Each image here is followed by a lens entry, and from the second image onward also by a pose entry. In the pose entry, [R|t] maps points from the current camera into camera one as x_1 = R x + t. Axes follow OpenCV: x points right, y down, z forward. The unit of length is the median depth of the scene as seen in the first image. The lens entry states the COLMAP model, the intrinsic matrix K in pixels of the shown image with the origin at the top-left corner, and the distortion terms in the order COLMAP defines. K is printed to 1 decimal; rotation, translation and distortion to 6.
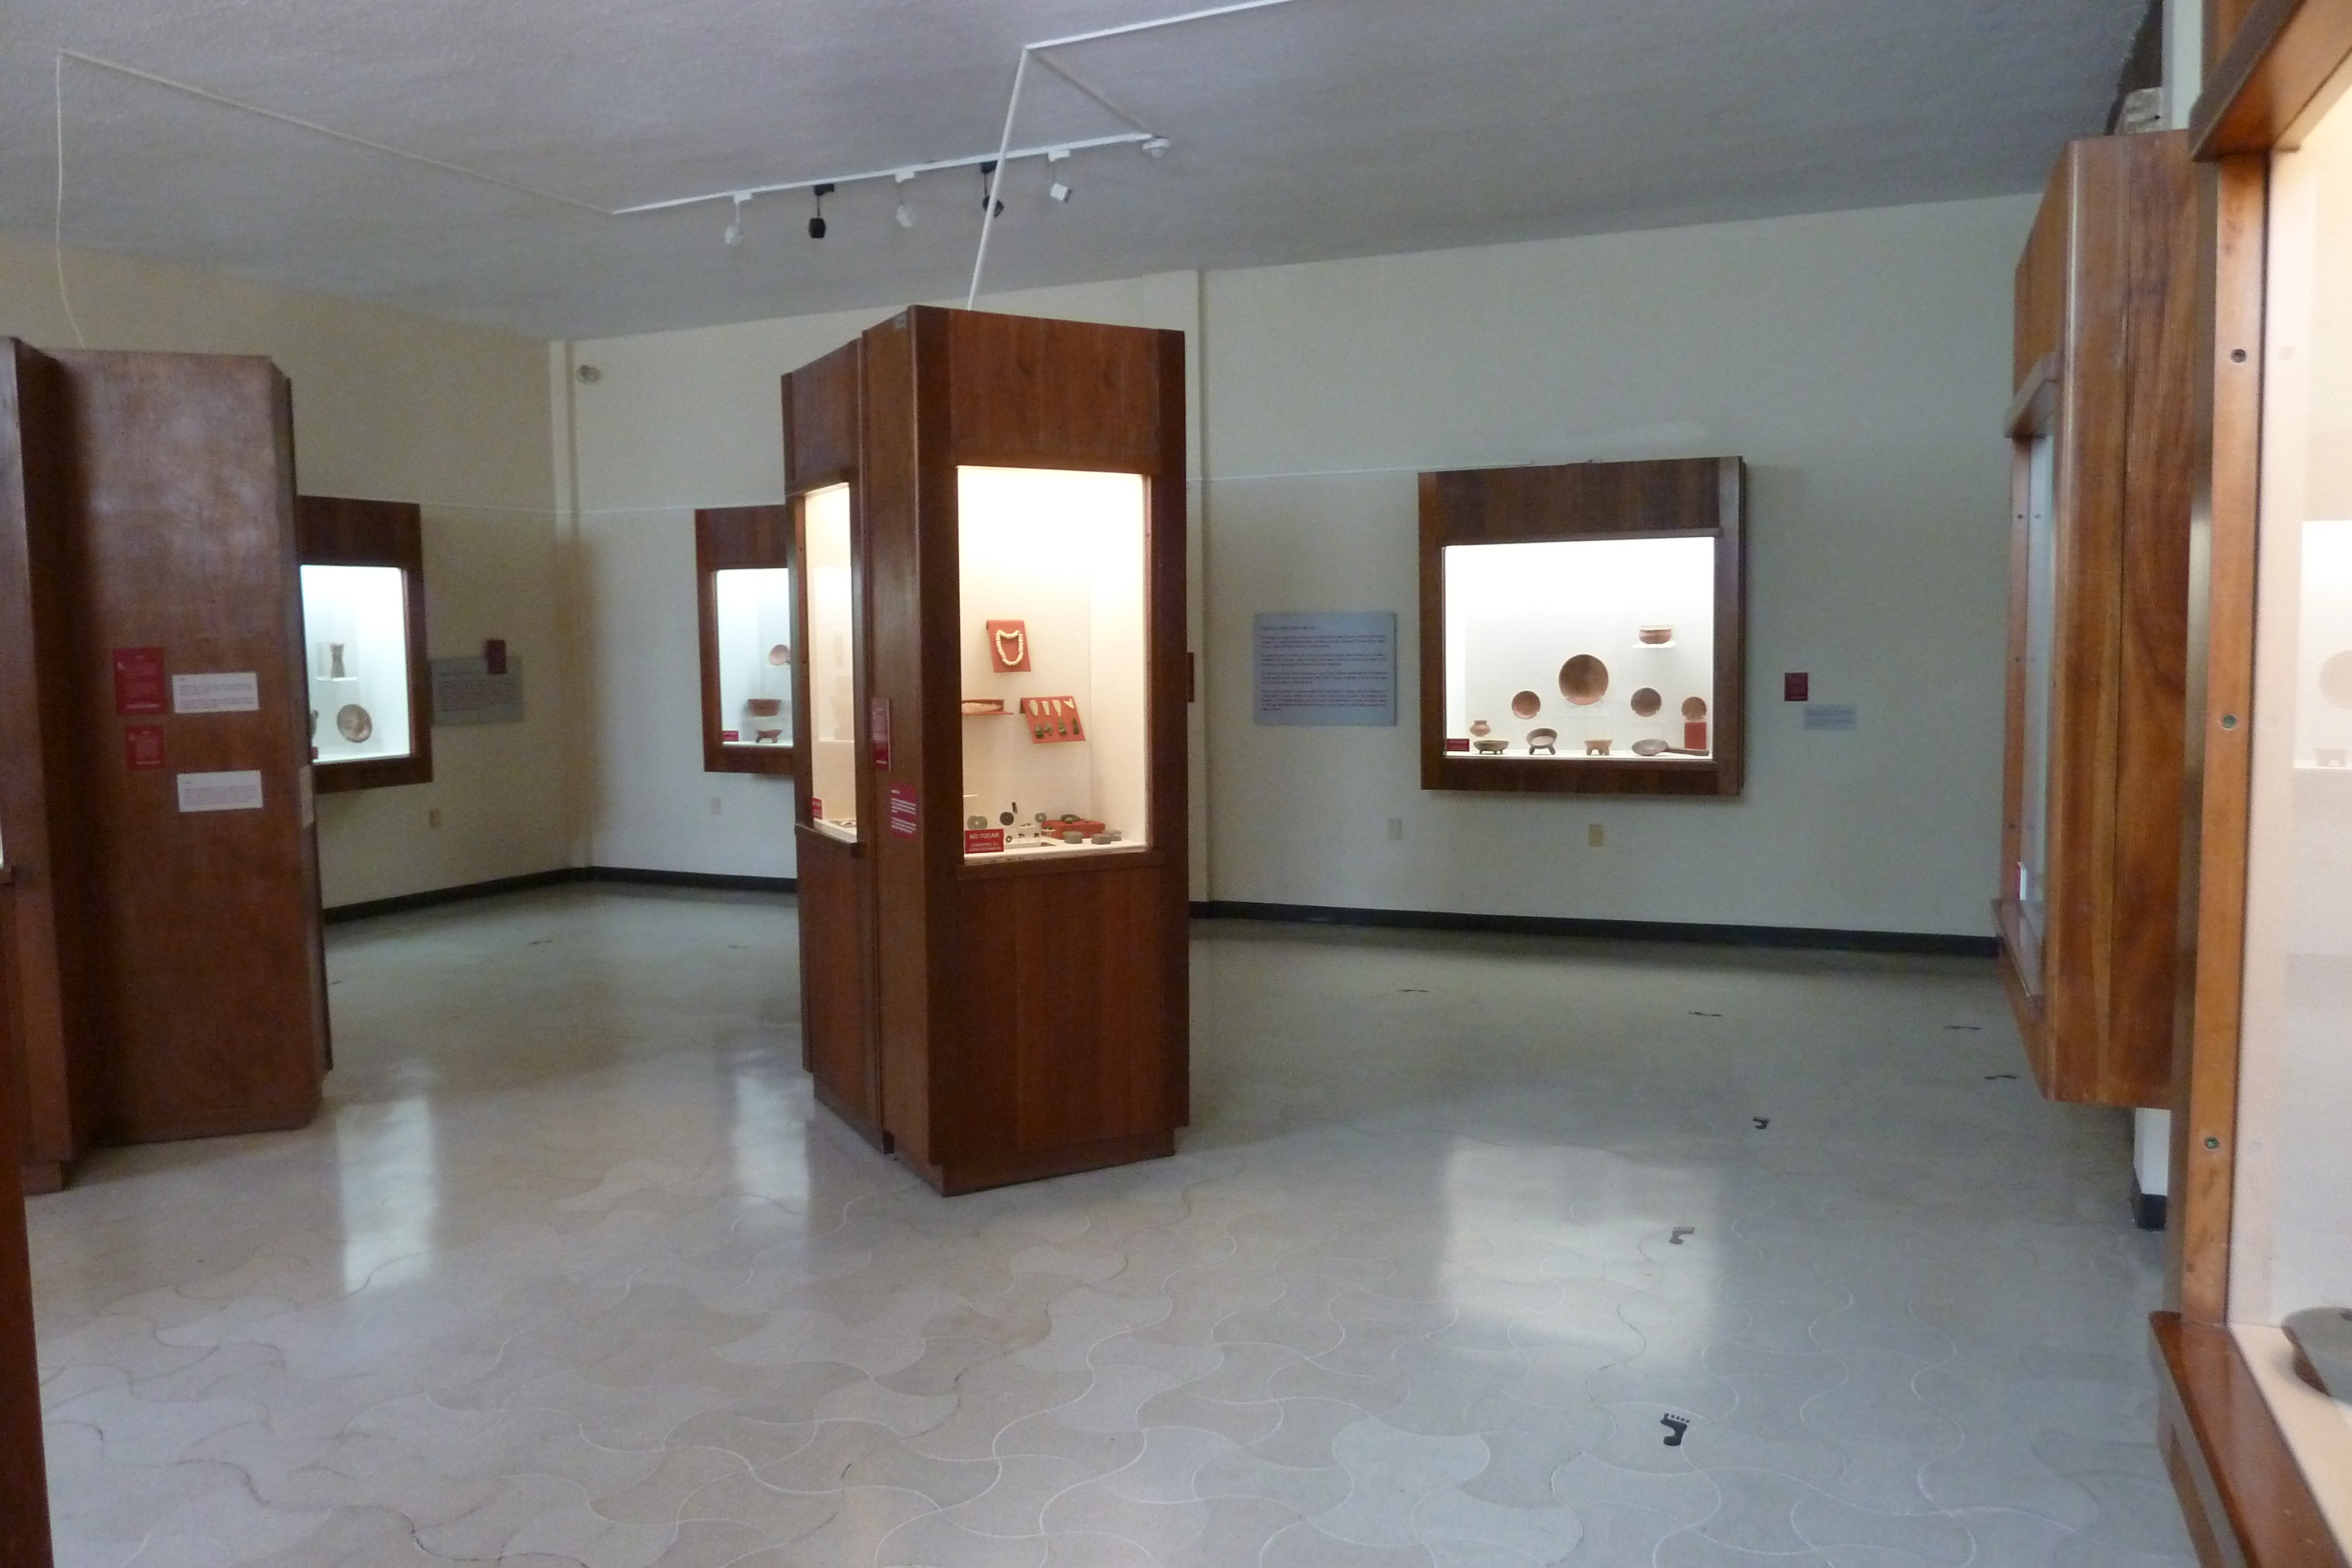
lens RADIAL K [[1742.8, 0, 1176.0], [0, 1742.8, 784.0], [0, 0, 1]] dist [-0.001354, -0.000324]
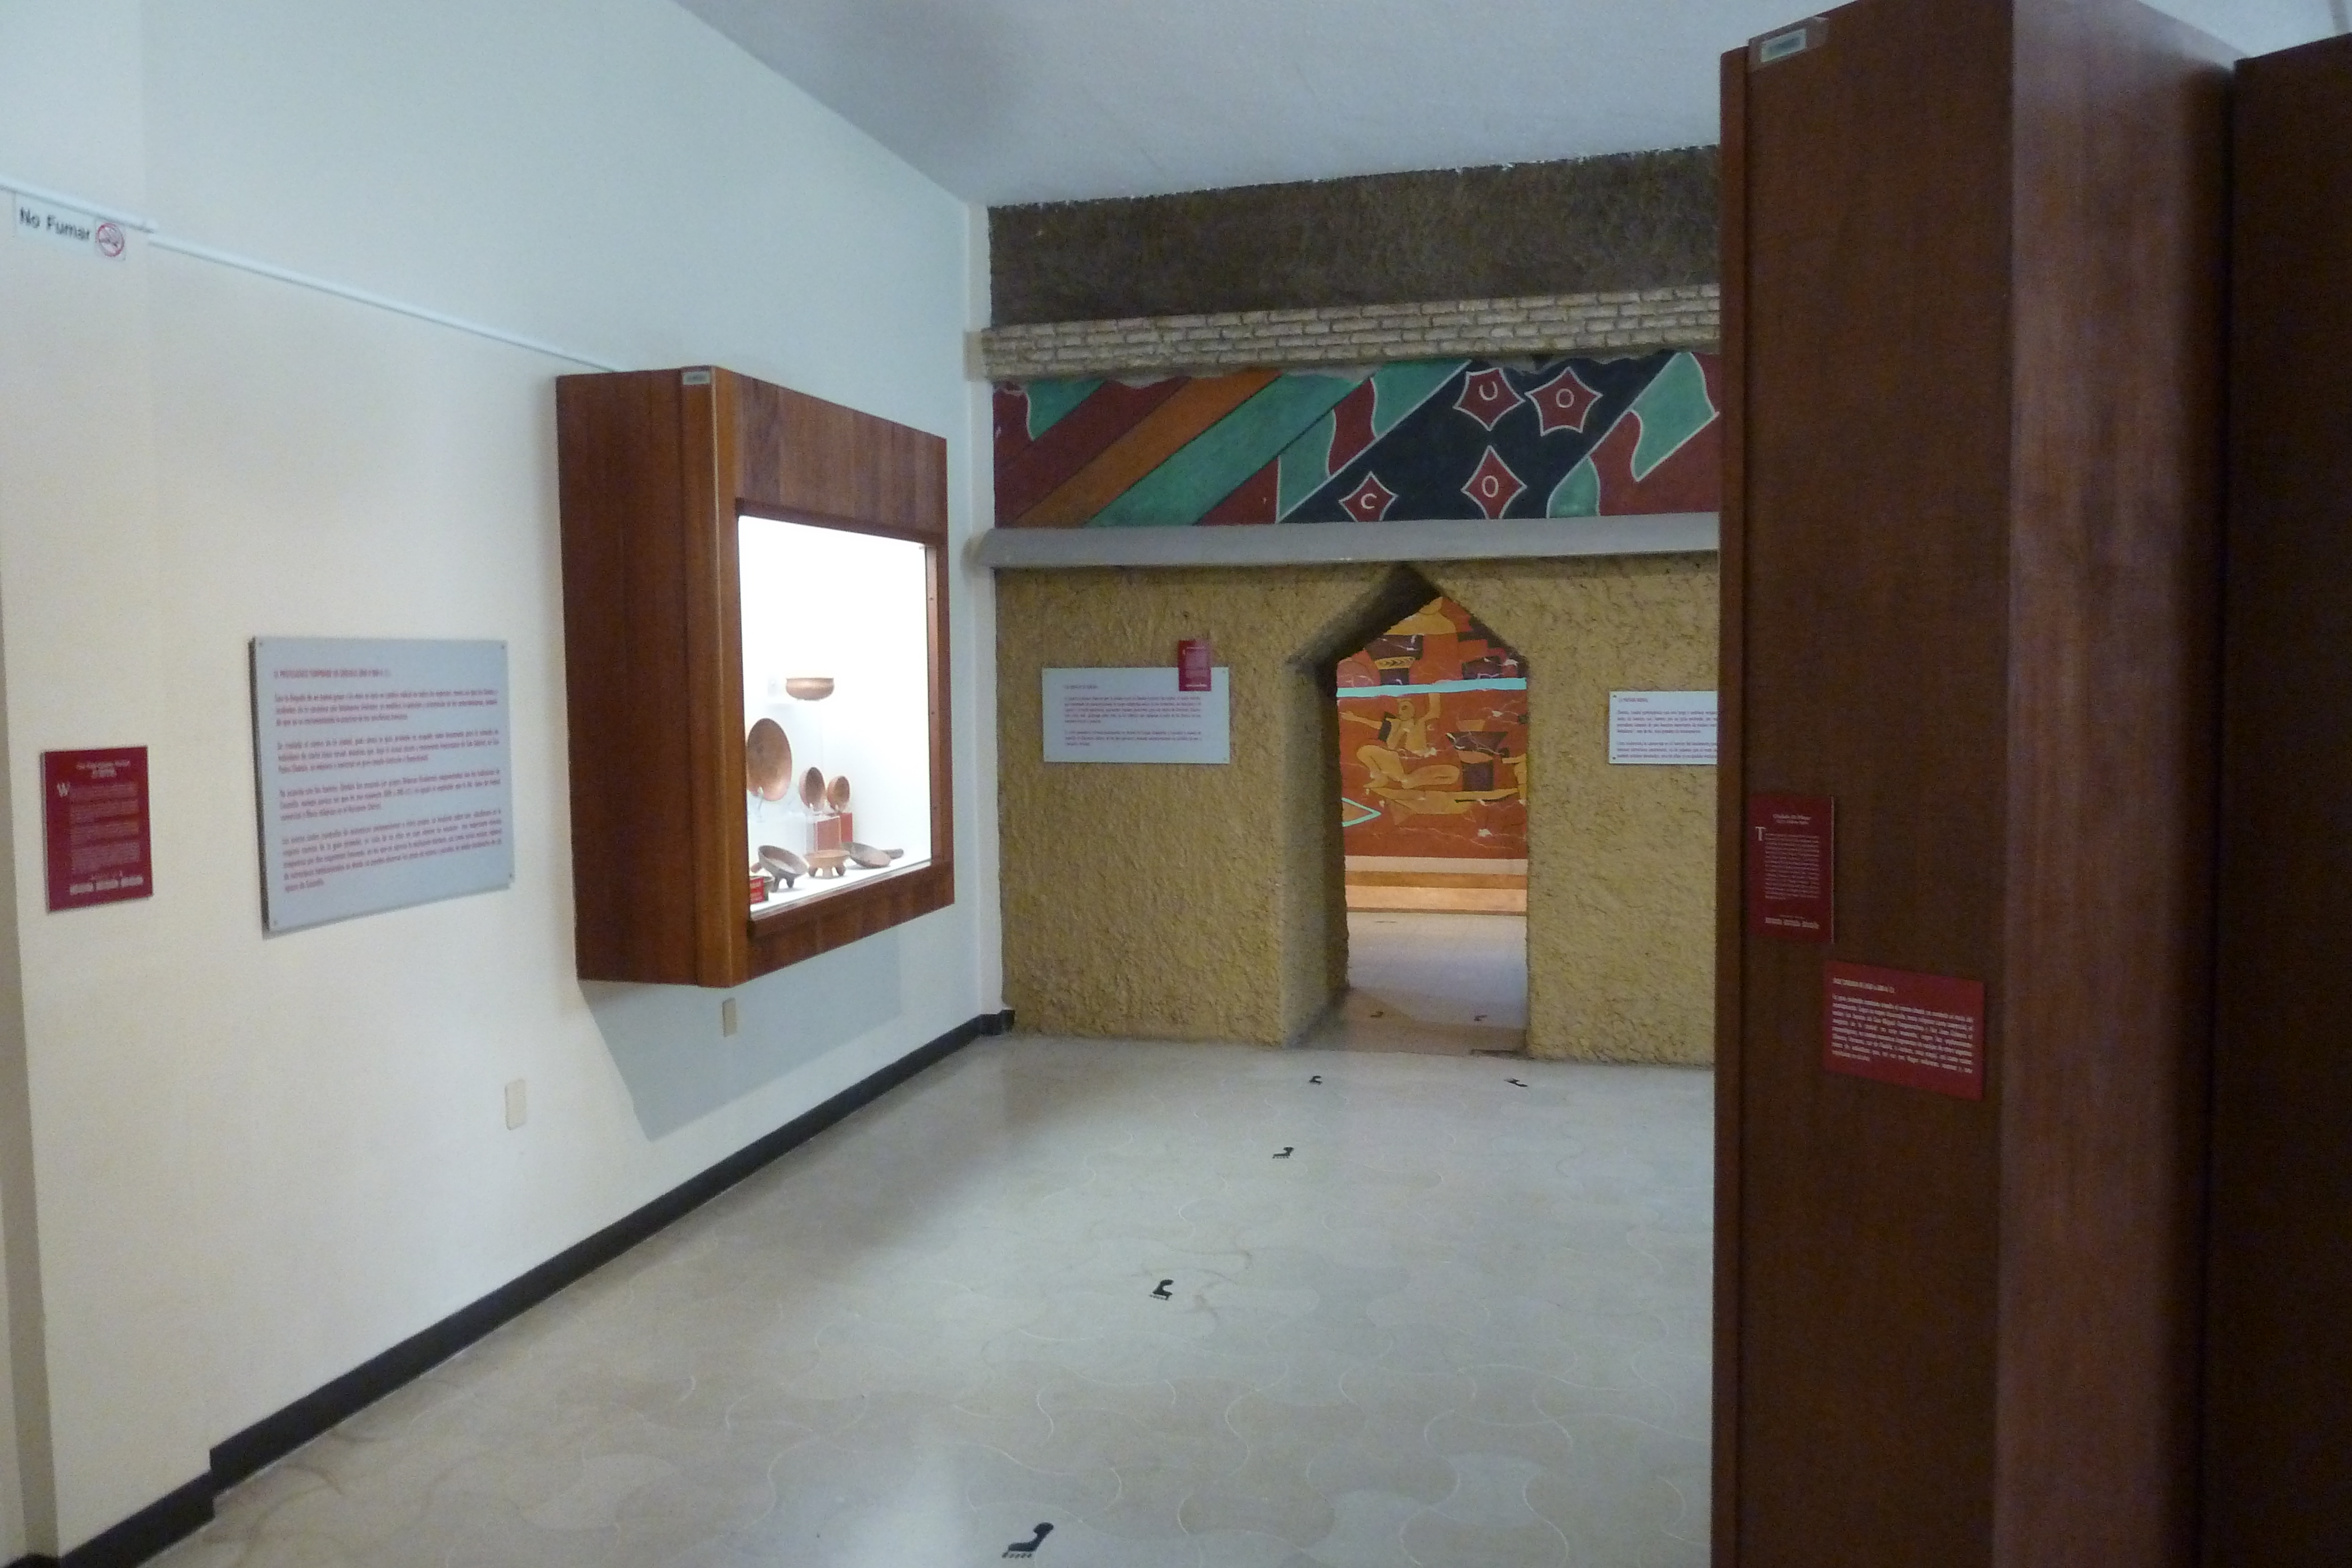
lens RADIAL K [[1742.8, 0, 1176.0], [0, 1742.8, 784.0], [0, 0, 1]] dist [-0.001354, -0.000324]
pose [[-0.131064, -0.053948, 0.989905, -0.348798], [0.095436, 0.993194, 0.066763, -0.072987], [-0.986770, 0.103223, -0.125023, 0.870157]]
